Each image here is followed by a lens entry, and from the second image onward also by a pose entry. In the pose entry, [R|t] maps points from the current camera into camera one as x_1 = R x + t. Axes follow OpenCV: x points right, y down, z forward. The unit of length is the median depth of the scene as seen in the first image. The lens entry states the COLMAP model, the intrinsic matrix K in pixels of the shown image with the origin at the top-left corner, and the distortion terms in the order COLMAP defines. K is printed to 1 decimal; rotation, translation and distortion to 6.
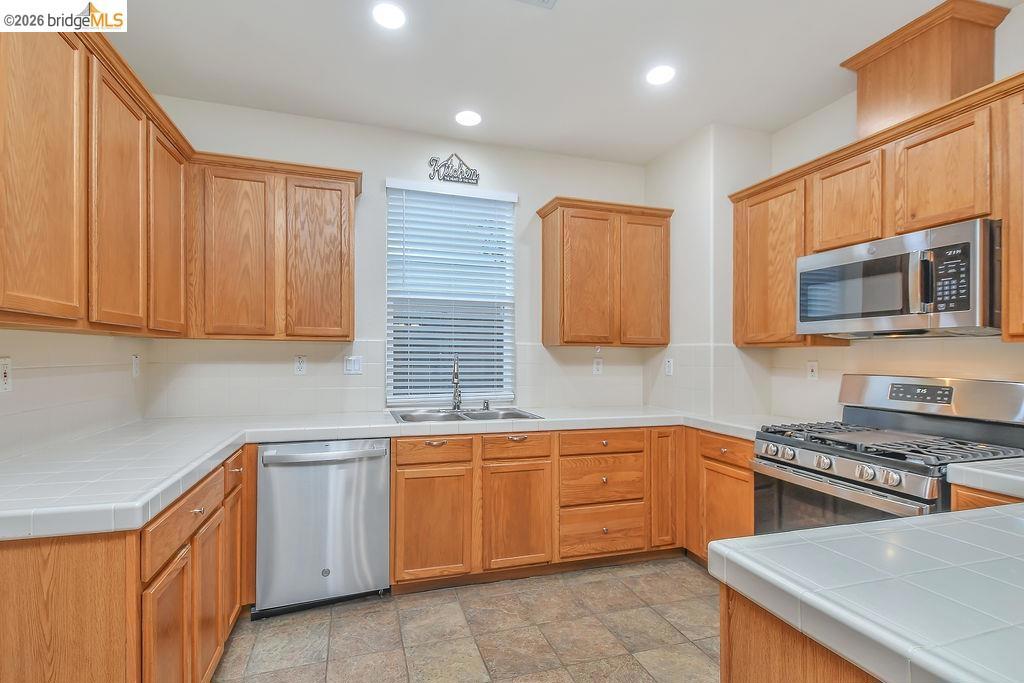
lens RADIAL K [[466.7, 0, 503.3], [0, 466.7, 349.4], [0, 0, 1]] dist [0.004615, -0.001744]
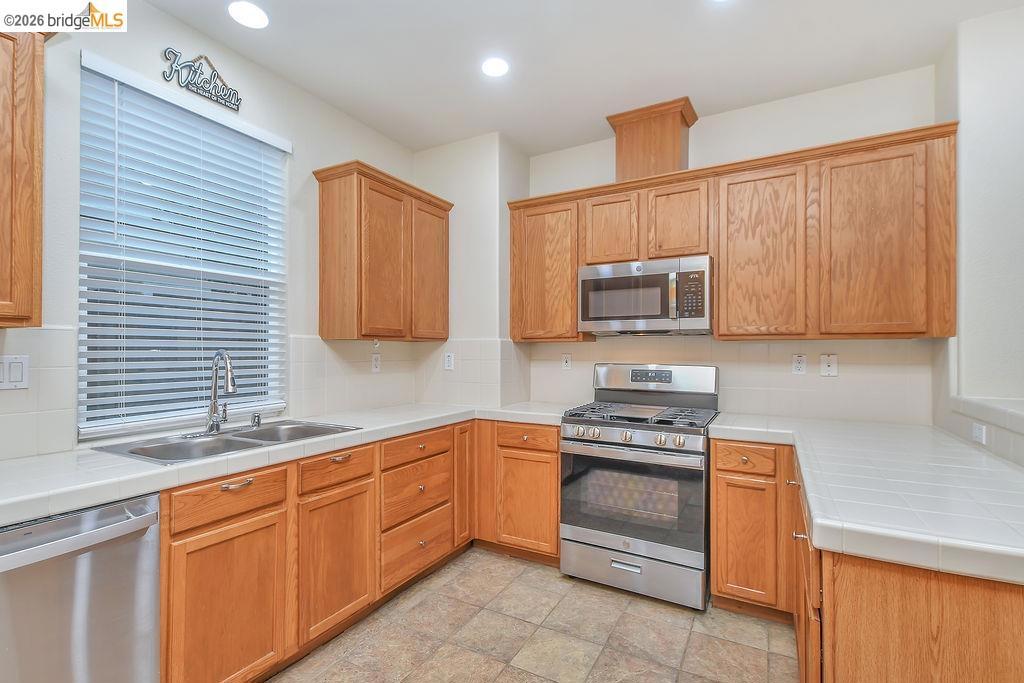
lens RADIAL K [[466.7, 0, 510.3], [0, 466.7, 343.4], [0, 0, 1]] dist [0.004615, -0.001744]
pose [[0.729368, 0.002504, 0.684117, -0.284446], [-0.001588, 0.999997, -0.001967, 0.000595], [-0.684119, 0.000348, 0.729370, 0.230064]]
